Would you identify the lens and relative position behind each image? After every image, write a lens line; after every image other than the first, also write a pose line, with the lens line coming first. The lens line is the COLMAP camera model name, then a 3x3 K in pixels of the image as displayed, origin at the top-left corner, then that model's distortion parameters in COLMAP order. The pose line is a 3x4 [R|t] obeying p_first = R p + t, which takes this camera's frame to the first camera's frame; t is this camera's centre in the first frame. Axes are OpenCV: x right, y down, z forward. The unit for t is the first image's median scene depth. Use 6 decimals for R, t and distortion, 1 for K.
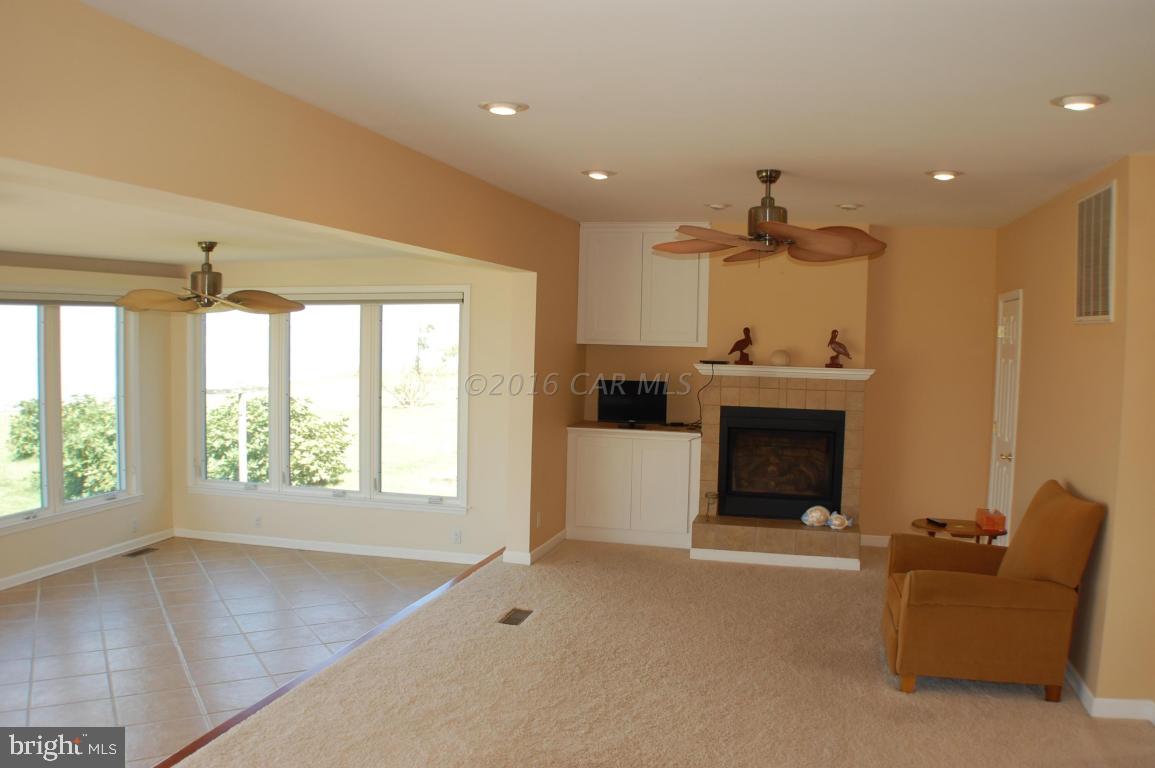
lens RADIAL K [[913.9, 0, 577.5], [0, 913.9, 384.0], [0, 0, 1]] dist [-0.156703, 0.002281]
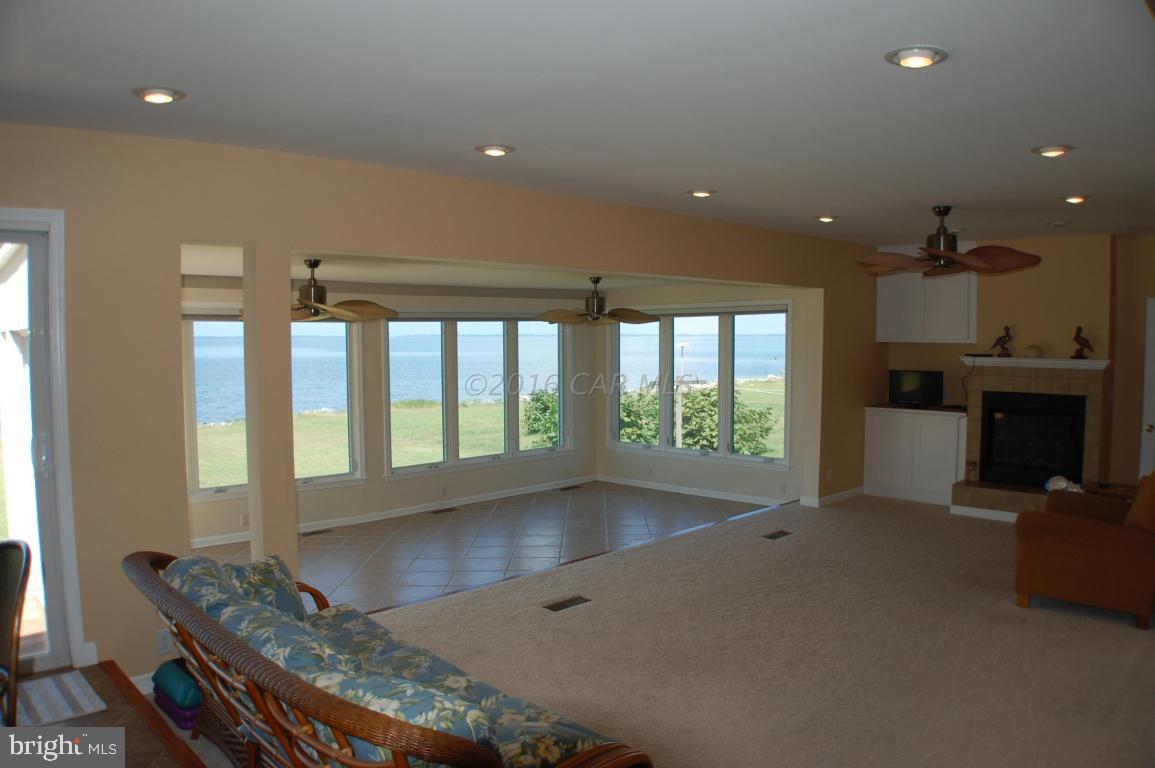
lens RADIAL K [[808.3, 0, 591.6], [0, 808.3, 381.4], [0, 0, 1]] dist [-0.167720, 0.000998]
pose [[0.861895, 0.005490, -0.507056, 0.231636], [-0.007690, 0.999968, -0.002244, 0.017785], [0.507028, 0.005833, 0.861910, -0.160148]]
